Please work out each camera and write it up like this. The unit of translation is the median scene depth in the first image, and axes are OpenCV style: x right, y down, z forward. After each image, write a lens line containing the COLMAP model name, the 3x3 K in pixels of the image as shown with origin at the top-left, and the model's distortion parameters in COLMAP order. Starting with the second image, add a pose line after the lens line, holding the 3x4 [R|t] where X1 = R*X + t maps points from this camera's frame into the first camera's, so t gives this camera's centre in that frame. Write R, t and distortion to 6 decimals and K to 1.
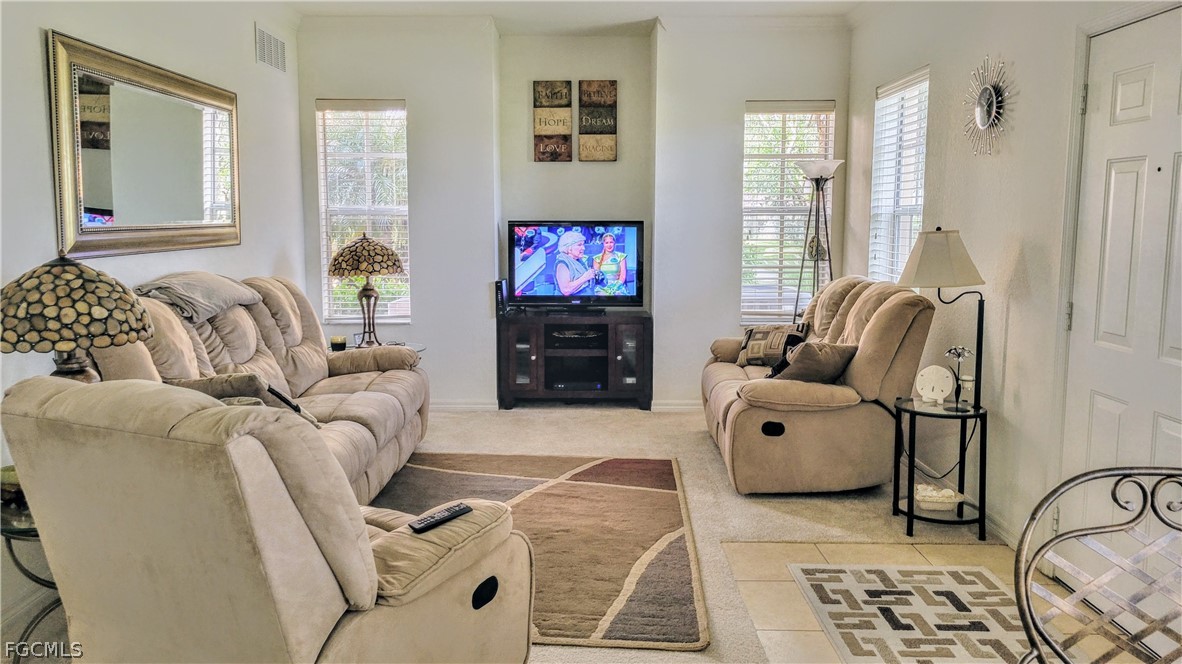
lens RADIAL K [[909.3, 0, 591.0], [0, 909.3, 332.0], [0, 0, 1]] dist [0.044194, 0.000246]
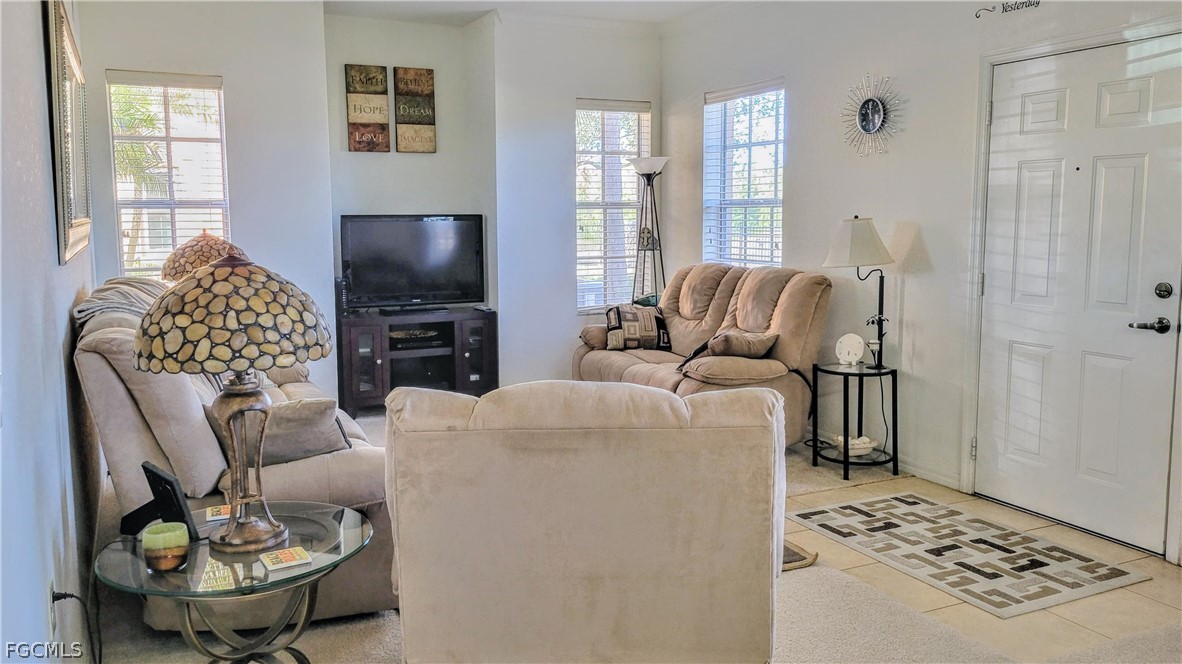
lens RADIAL K [[927.2, 0, 591.0], [0, 927.2, 332.0], [0, 0, 1]] dist [0.034457, -0.009286]
pose [[0.895328, -0.062105, 0.441056, -0.301809], [0.062128, 0.997964, 0.014407, -0.002330], [-0.441053, 0.014503, 0.897364, 0.050408]]
